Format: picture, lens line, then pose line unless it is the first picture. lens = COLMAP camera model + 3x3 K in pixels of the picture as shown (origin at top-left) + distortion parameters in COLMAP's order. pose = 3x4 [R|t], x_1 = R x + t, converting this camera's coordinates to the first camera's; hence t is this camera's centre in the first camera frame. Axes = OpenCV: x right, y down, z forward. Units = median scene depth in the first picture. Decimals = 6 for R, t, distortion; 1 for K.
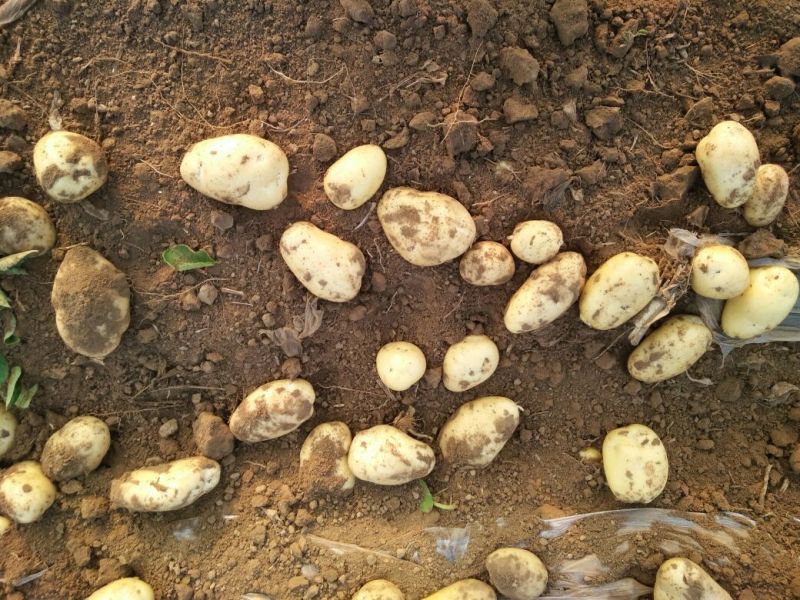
lens RADIAL K [[626.9, 0, 399.5], [0, 626.9, 305.8], [0, 0, 1]] dist [0.003276, -0.030181]
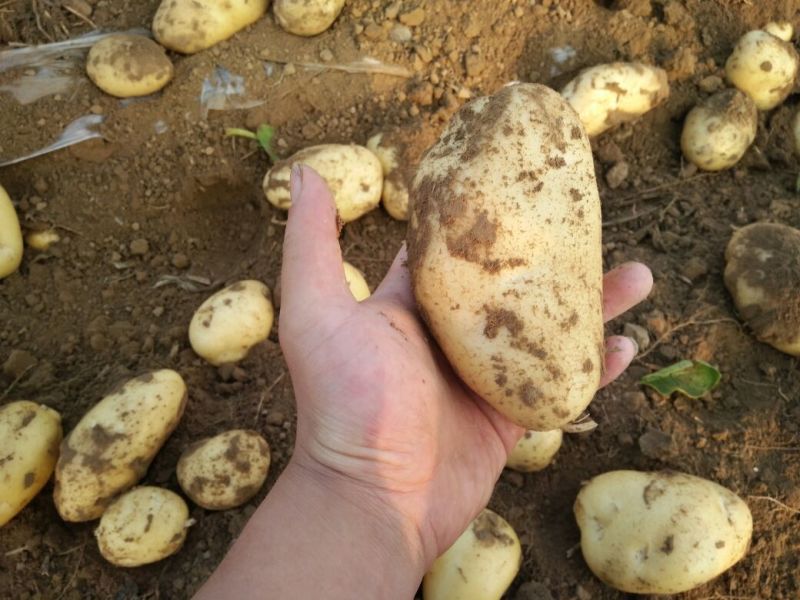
lens RADIAL K [[626.9, 0, 399.5], [0, 626.9, 305.8], [0, 0, 1]] dist [0.003276, -0.030181]
pose [[-0.973925, 0.178630, -0.139860, 0.030237], [-0.209325, -0.945251, 0.250369, -0.097756], [-0.087480, 0.273117, 0.957995, 0.342978]]
